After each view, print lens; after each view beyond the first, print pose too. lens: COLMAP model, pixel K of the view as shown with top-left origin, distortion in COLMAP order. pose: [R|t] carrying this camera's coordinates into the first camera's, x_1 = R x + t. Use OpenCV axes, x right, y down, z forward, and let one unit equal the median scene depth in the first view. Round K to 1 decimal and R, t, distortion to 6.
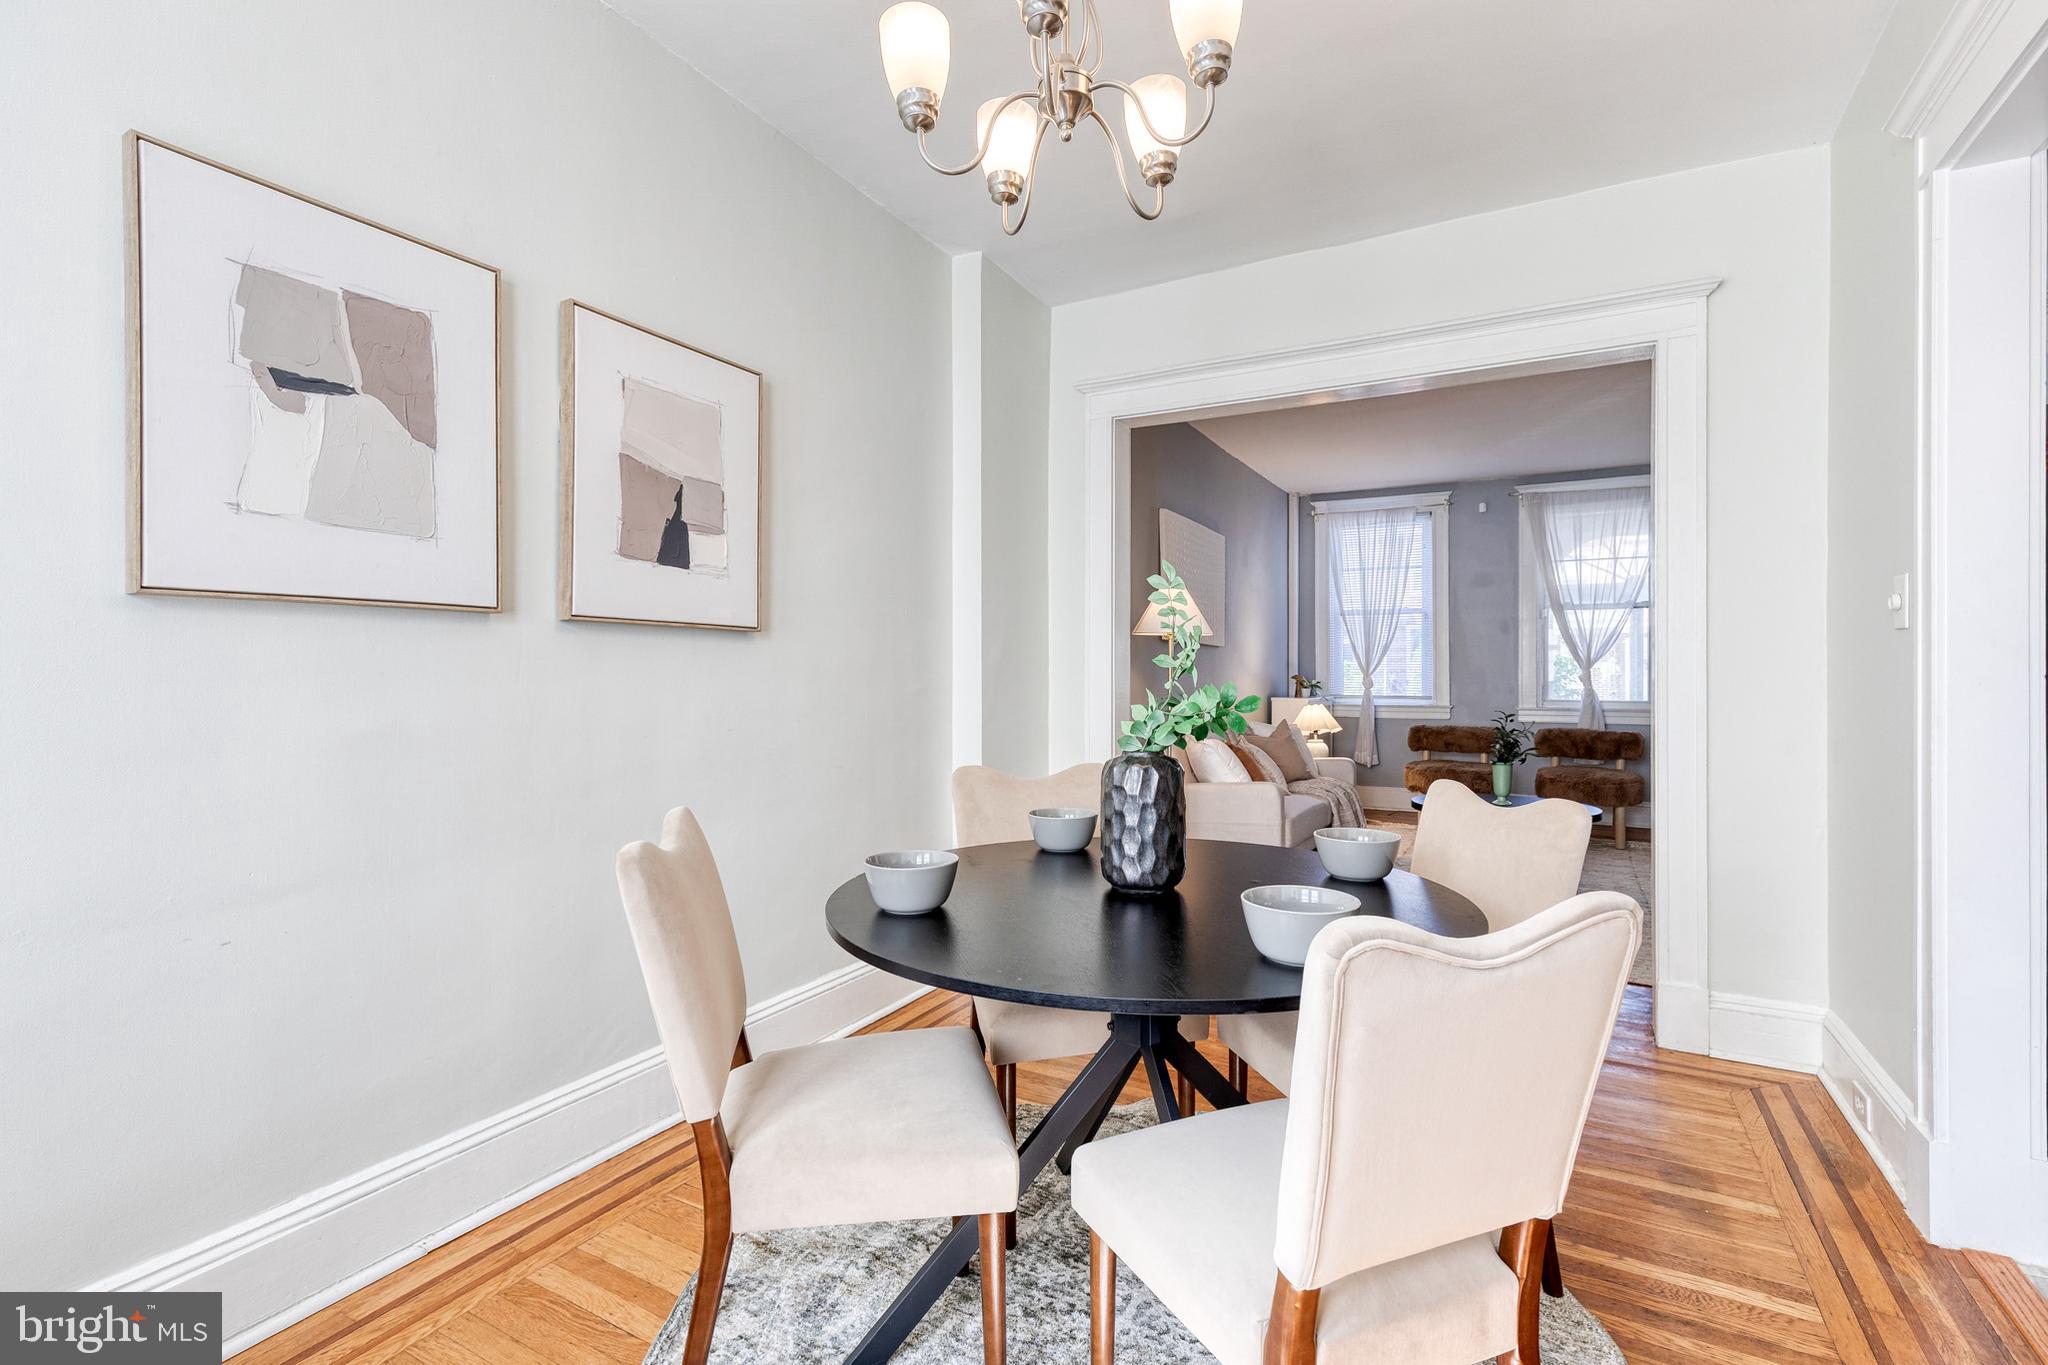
lens RADIAL K [[904.6, 0, 1038.2], [0, 904.6, 675.6], [0, 0, 1]] dist [0.004254, -0.001067]
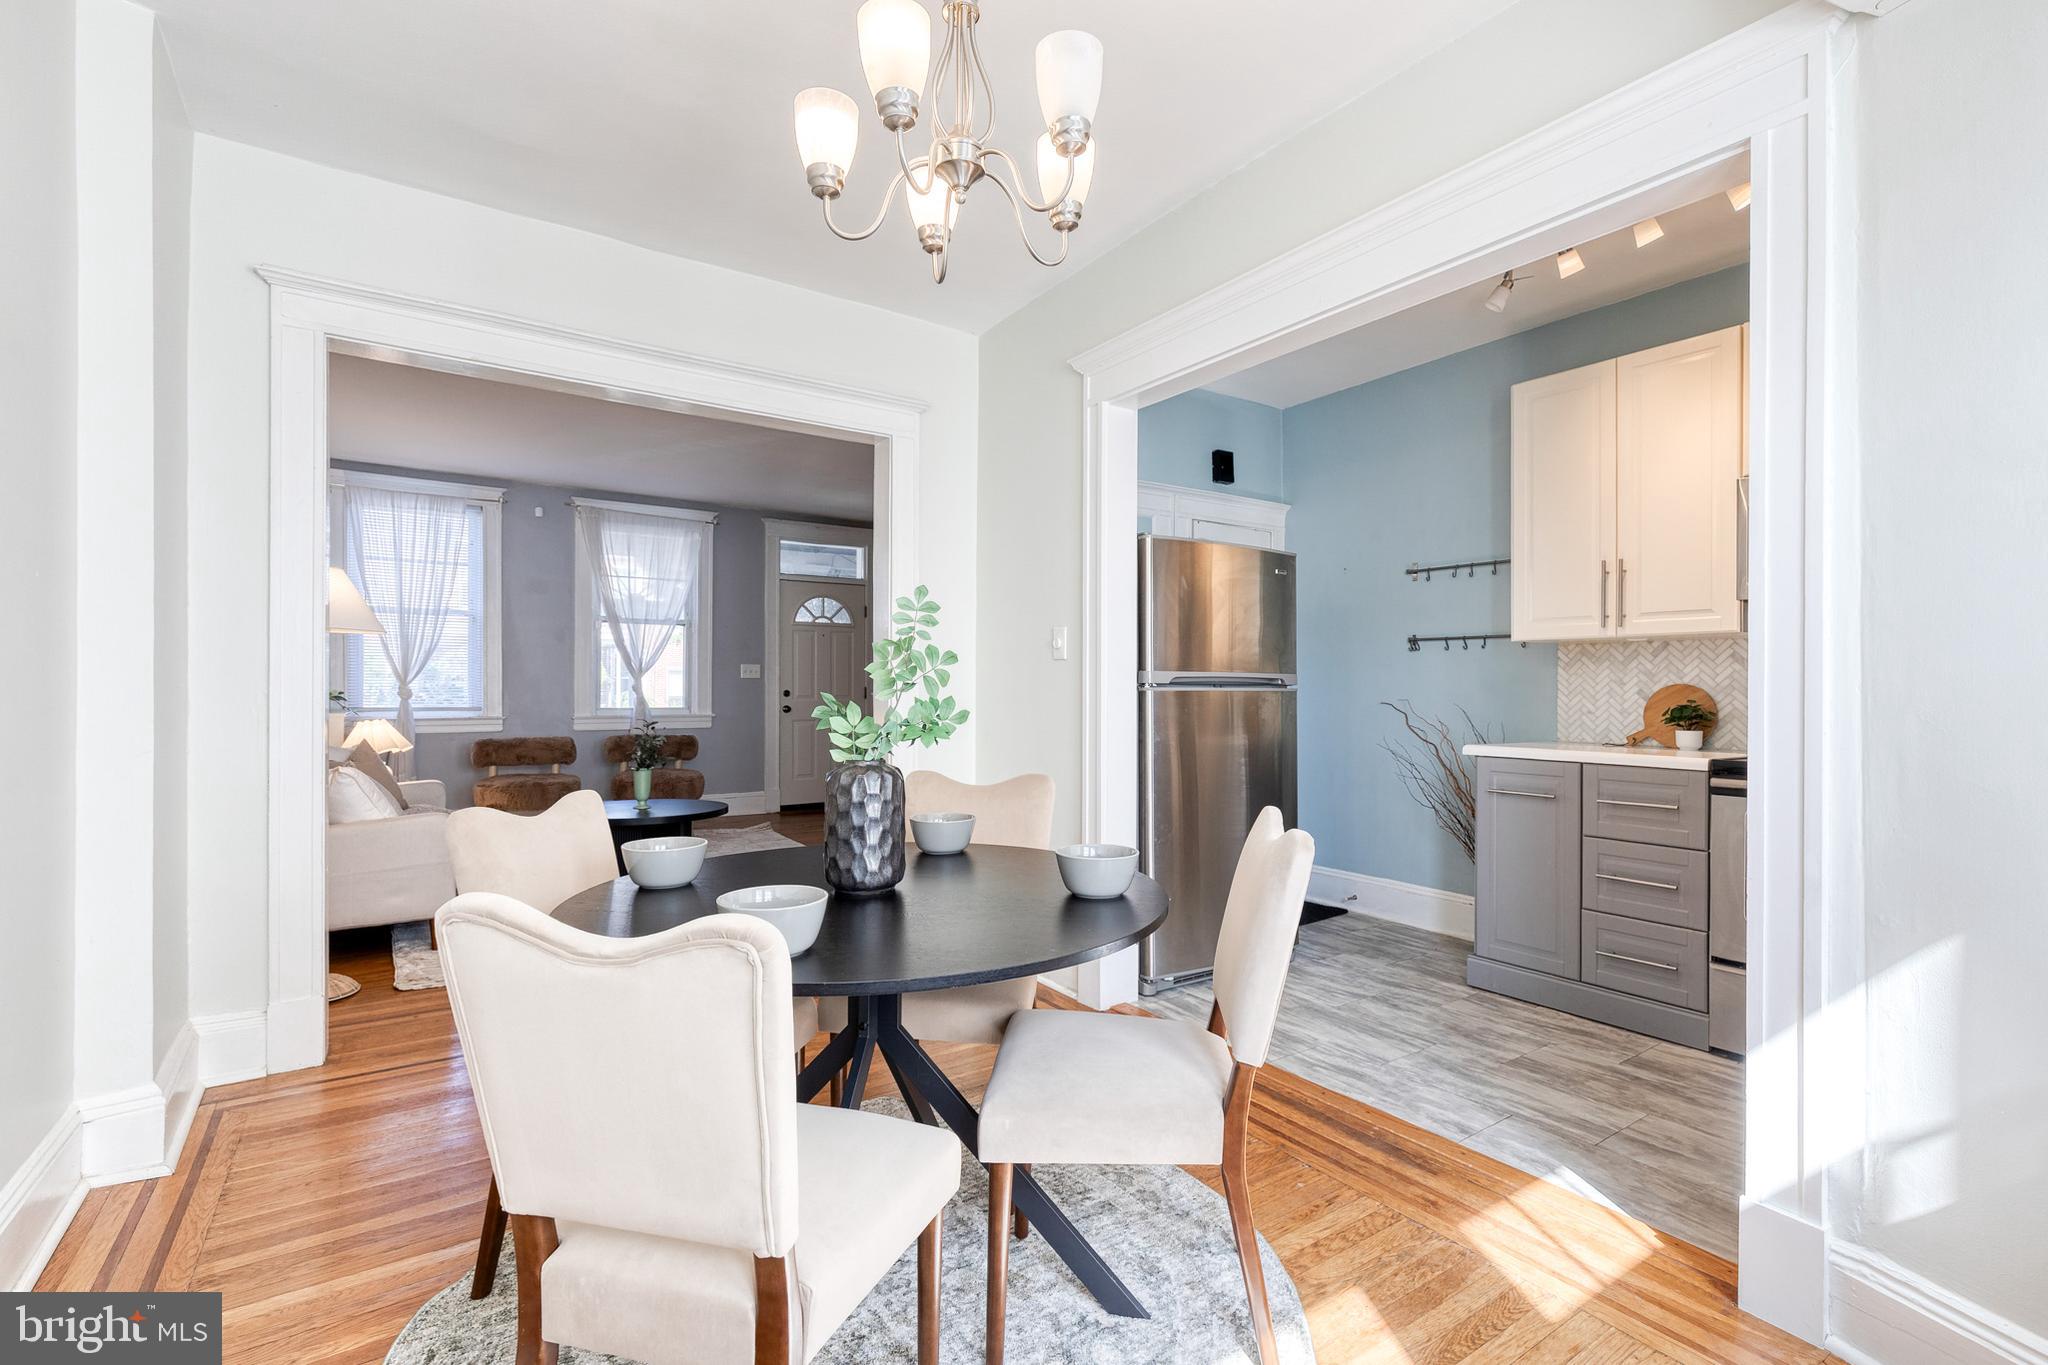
lens RADIAL K [[930.2, 0, 1047.2], [0, 930.2, 684.5], [0, 0, 1]] dist [0.002697, 0.000017]
pose [[0.434309, 0.001142, 0.900763, -0.354914], [-0.000964, 0.999999, -0.000803, -0.000256], [-0.900763, -0.000520, 0.434310, 0.152717]]
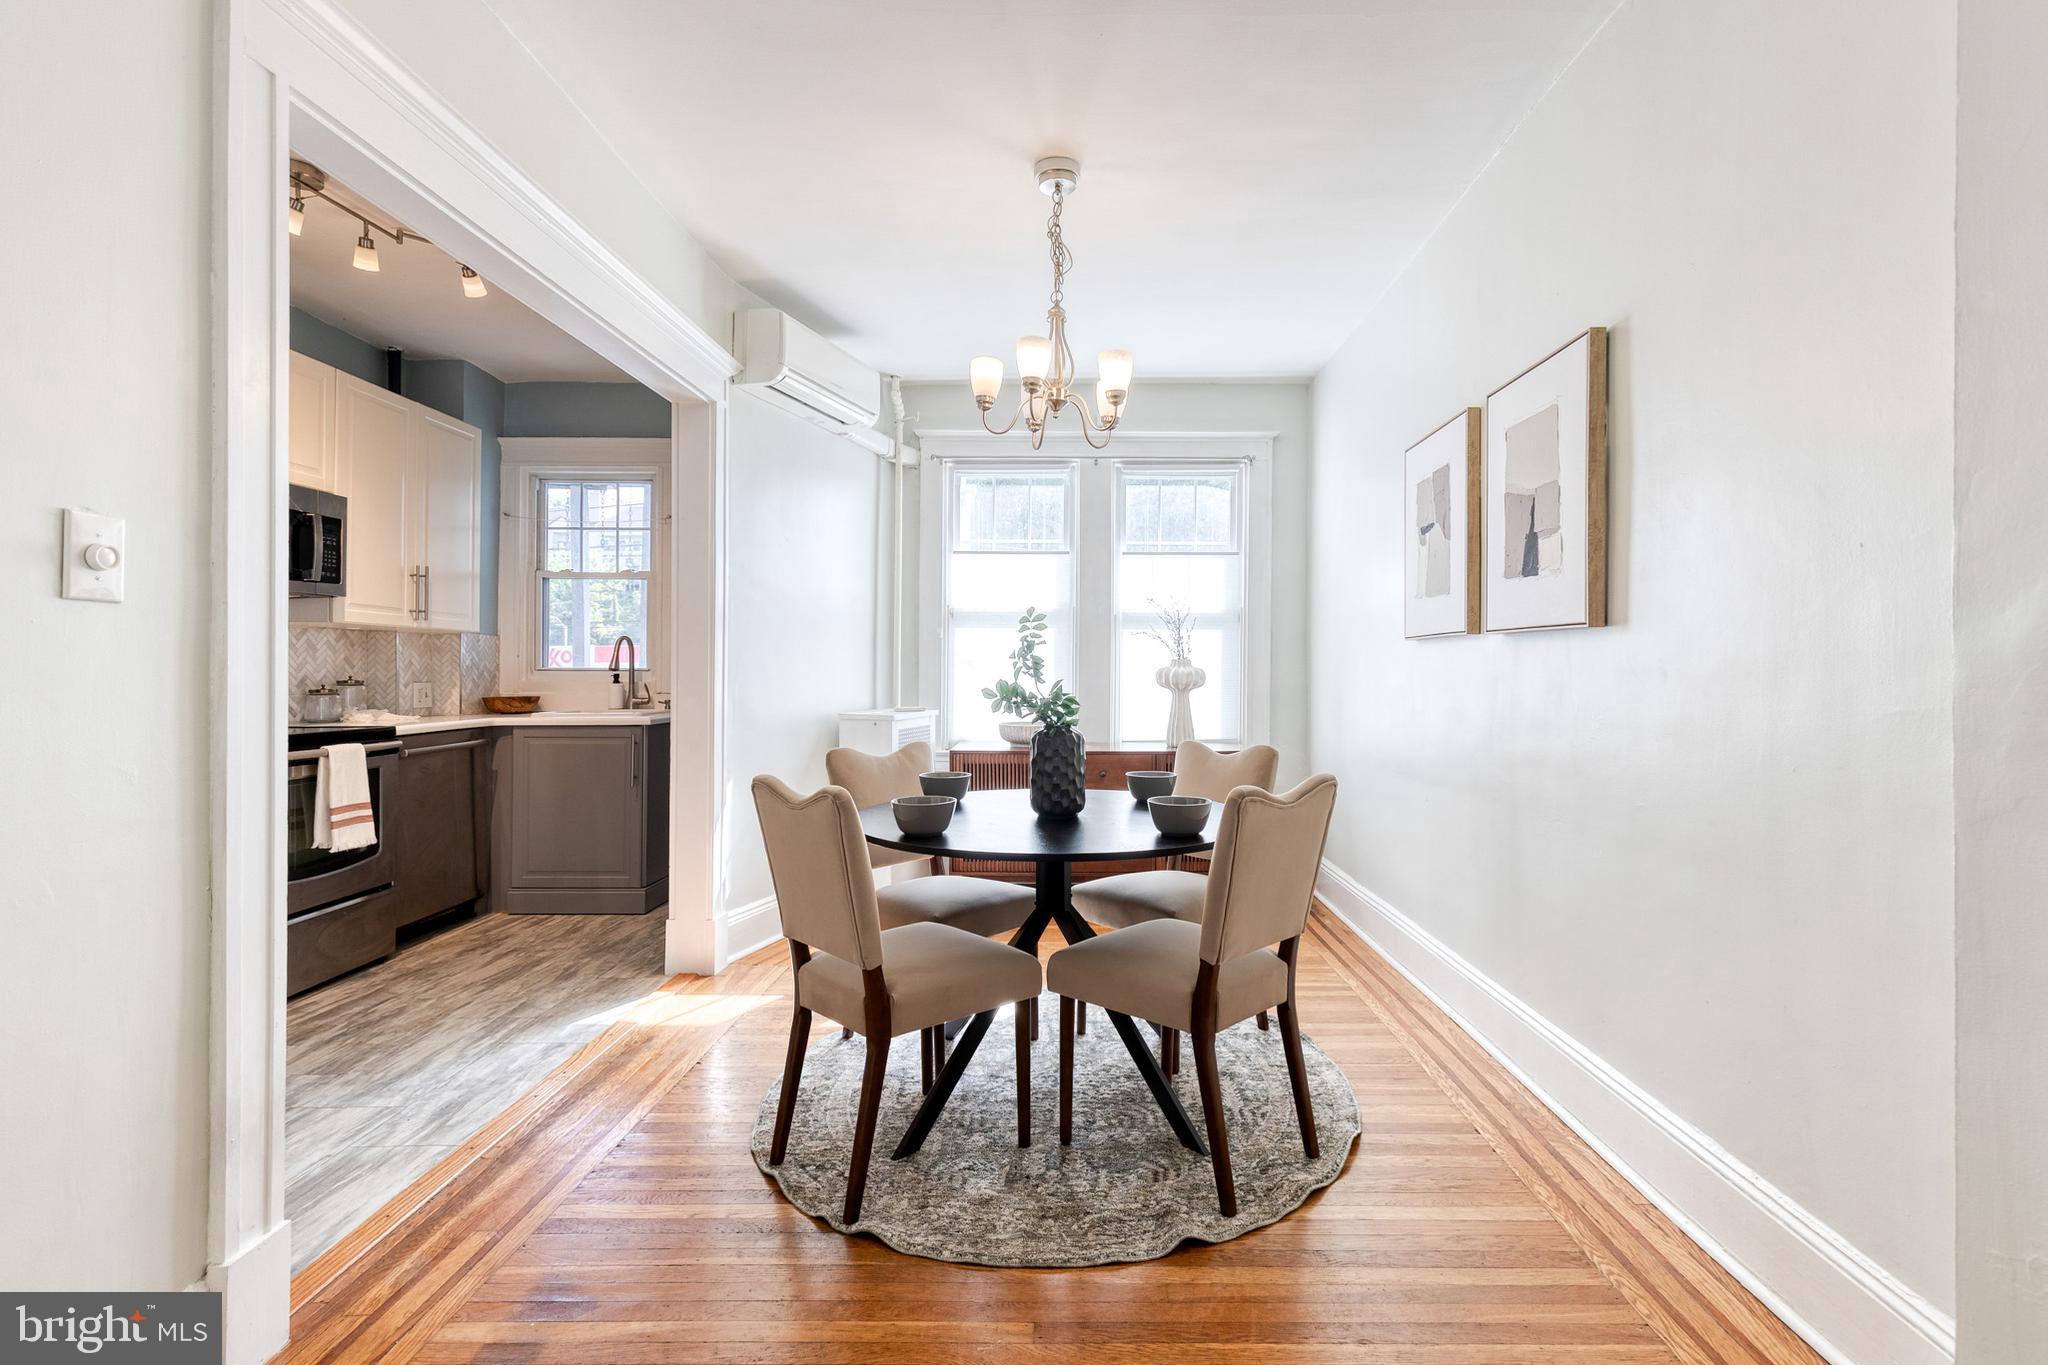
lens RADIAL K [[935.7, 0, 1071.1], [0, 935.7, 661.4], [0, 0, 1]] dist [0.002903, 0.000233]
pose [[-0.872735, -0.008750, -0.488117, 0.401618], [-0.006009, 0.999956, -0.007183, -0.004201], [0.488158, -0.003336, -0.872749, 1.096204]]
